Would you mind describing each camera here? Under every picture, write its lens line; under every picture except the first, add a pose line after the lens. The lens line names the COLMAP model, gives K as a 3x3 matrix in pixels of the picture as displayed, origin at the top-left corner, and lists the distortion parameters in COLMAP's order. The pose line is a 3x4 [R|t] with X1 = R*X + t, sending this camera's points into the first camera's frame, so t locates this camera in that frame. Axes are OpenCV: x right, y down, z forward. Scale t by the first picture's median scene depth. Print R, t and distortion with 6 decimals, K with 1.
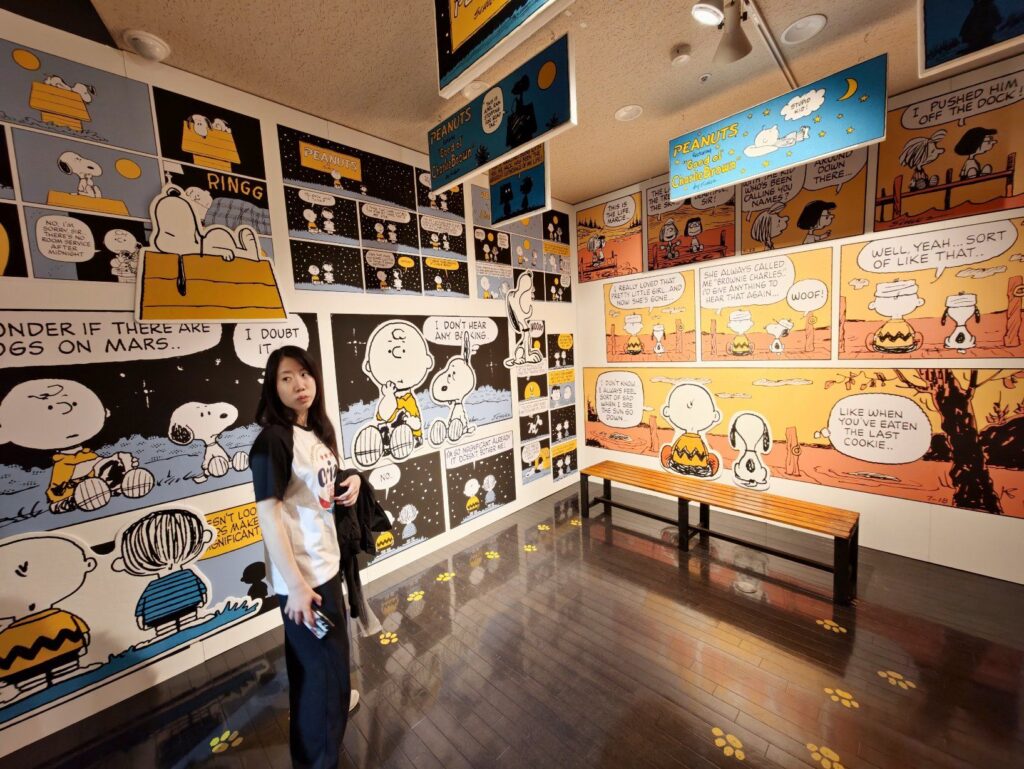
lens RADIAL K [[412.8, 0, 501.0], [0, 412.8, 384.9], [0, 0, 1]] dist [-0.000260, 0.003807]
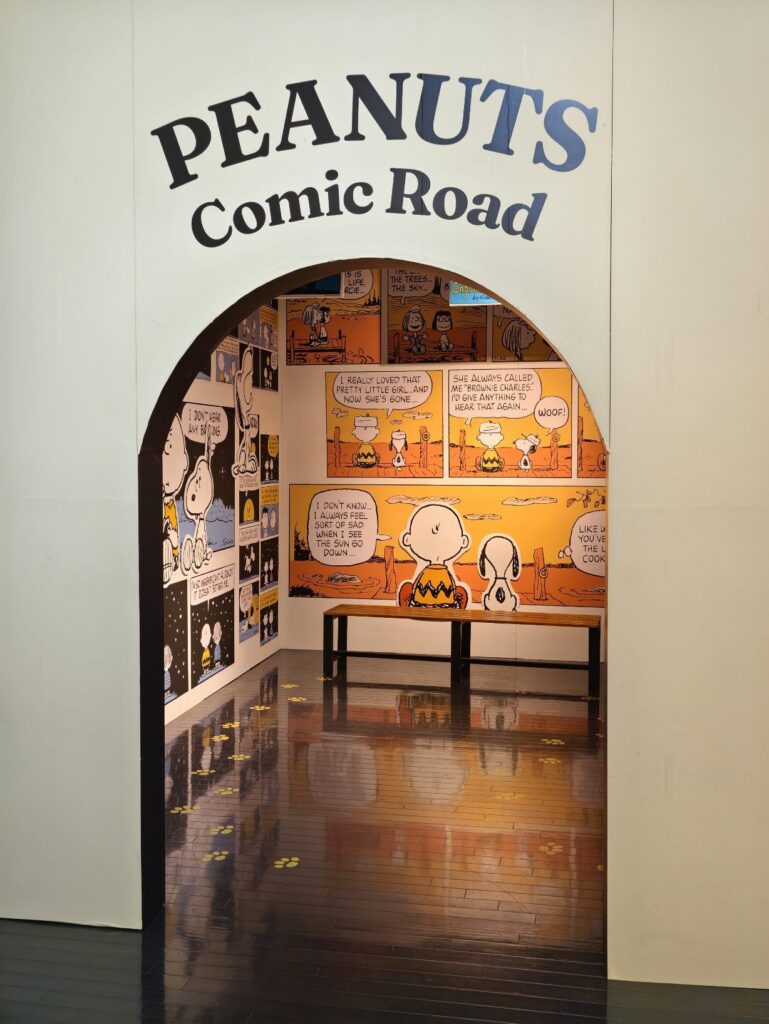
lens RADIAL K [[1145.2, 0, 378.3], [0, 1145.2, 506.7], [0, 0, 1]] dist [0.286500, 0.000000]
pose [[0.827342, 0.026473, 0.561074, -1.045204], [0.008711, 0.998164, -0.059942, 0.155608], [-0.561630, 0.054480, 0.825593, -0.944397]]
